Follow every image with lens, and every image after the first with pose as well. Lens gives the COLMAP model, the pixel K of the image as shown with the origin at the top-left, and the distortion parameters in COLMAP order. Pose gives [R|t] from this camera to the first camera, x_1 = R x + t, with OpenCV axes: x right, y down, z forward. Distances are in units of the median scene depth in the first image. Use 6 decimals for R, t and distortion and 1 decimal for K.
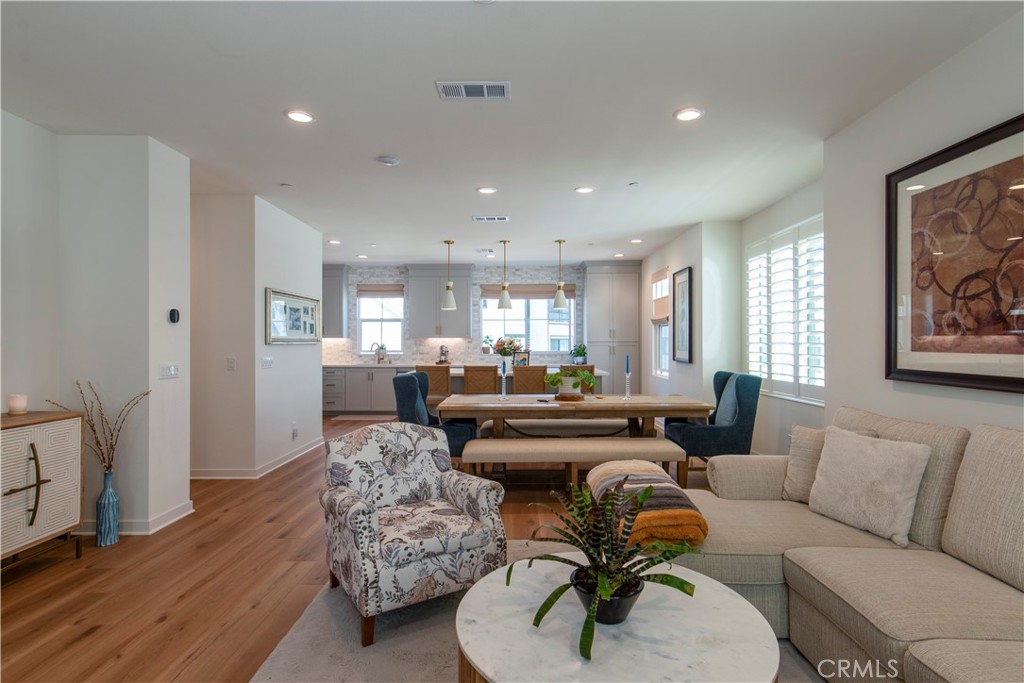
lens RADIAL K [[522.6, 0, 513.1], [0, 522.6, 344.0], [0, 0, 1]] dist [0.014812, 0.000928]
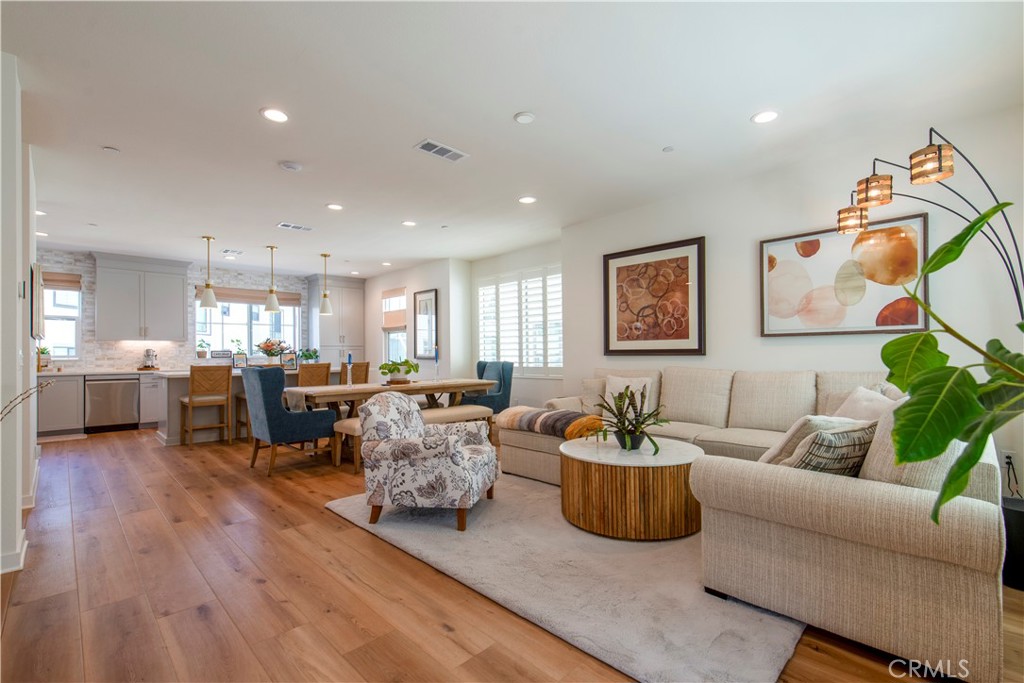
lens RADIAL K [[458.0, 0, 524.9], [0, 458.0, 353.0], [0, 0, 1]] dist [0.005437, 0.000289]
pose [[0.698473, -0.003732, 0.715626, -0.256234], [0.010647, 0.999930, -0.005177, 0.021202], [-0.715557, 0.011236, 0.698464, -0.004254]]
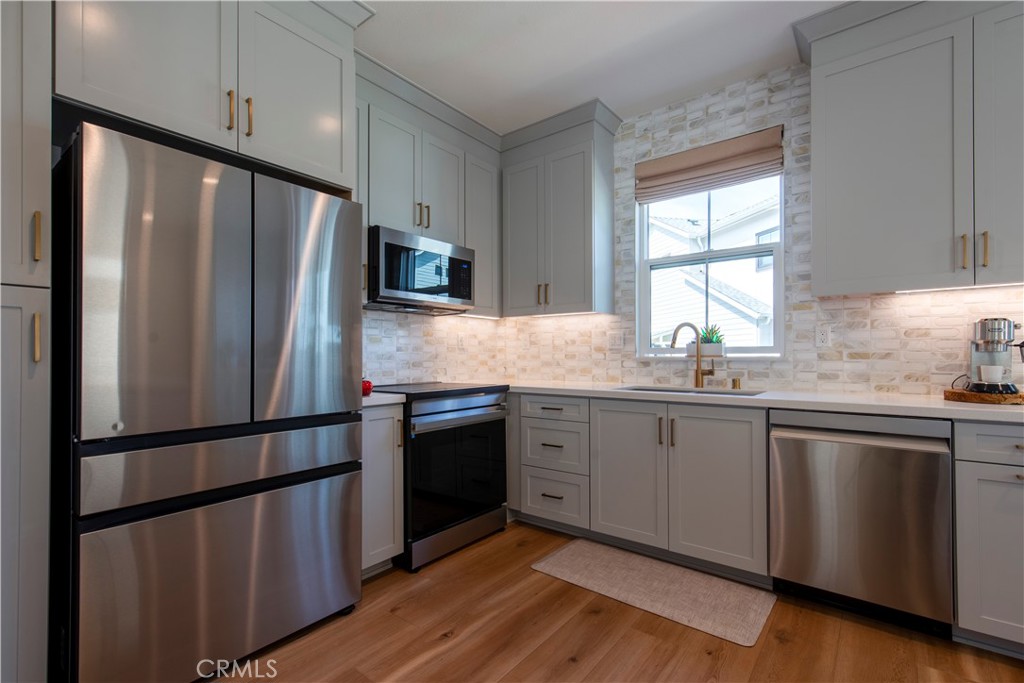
lens RADIAL K [[458.0, 0, 514.8], [0, 458.0, 352.2], [0, 0, 1]] dist [0.005437, 0.000289]
pose [[0.788957, -0.007199, -0.614406, -0.181095], [0.001873, 0.999955, -0.009311, 0.019397], [0.614445, 0.006195, 0.788935, 0.744134]]
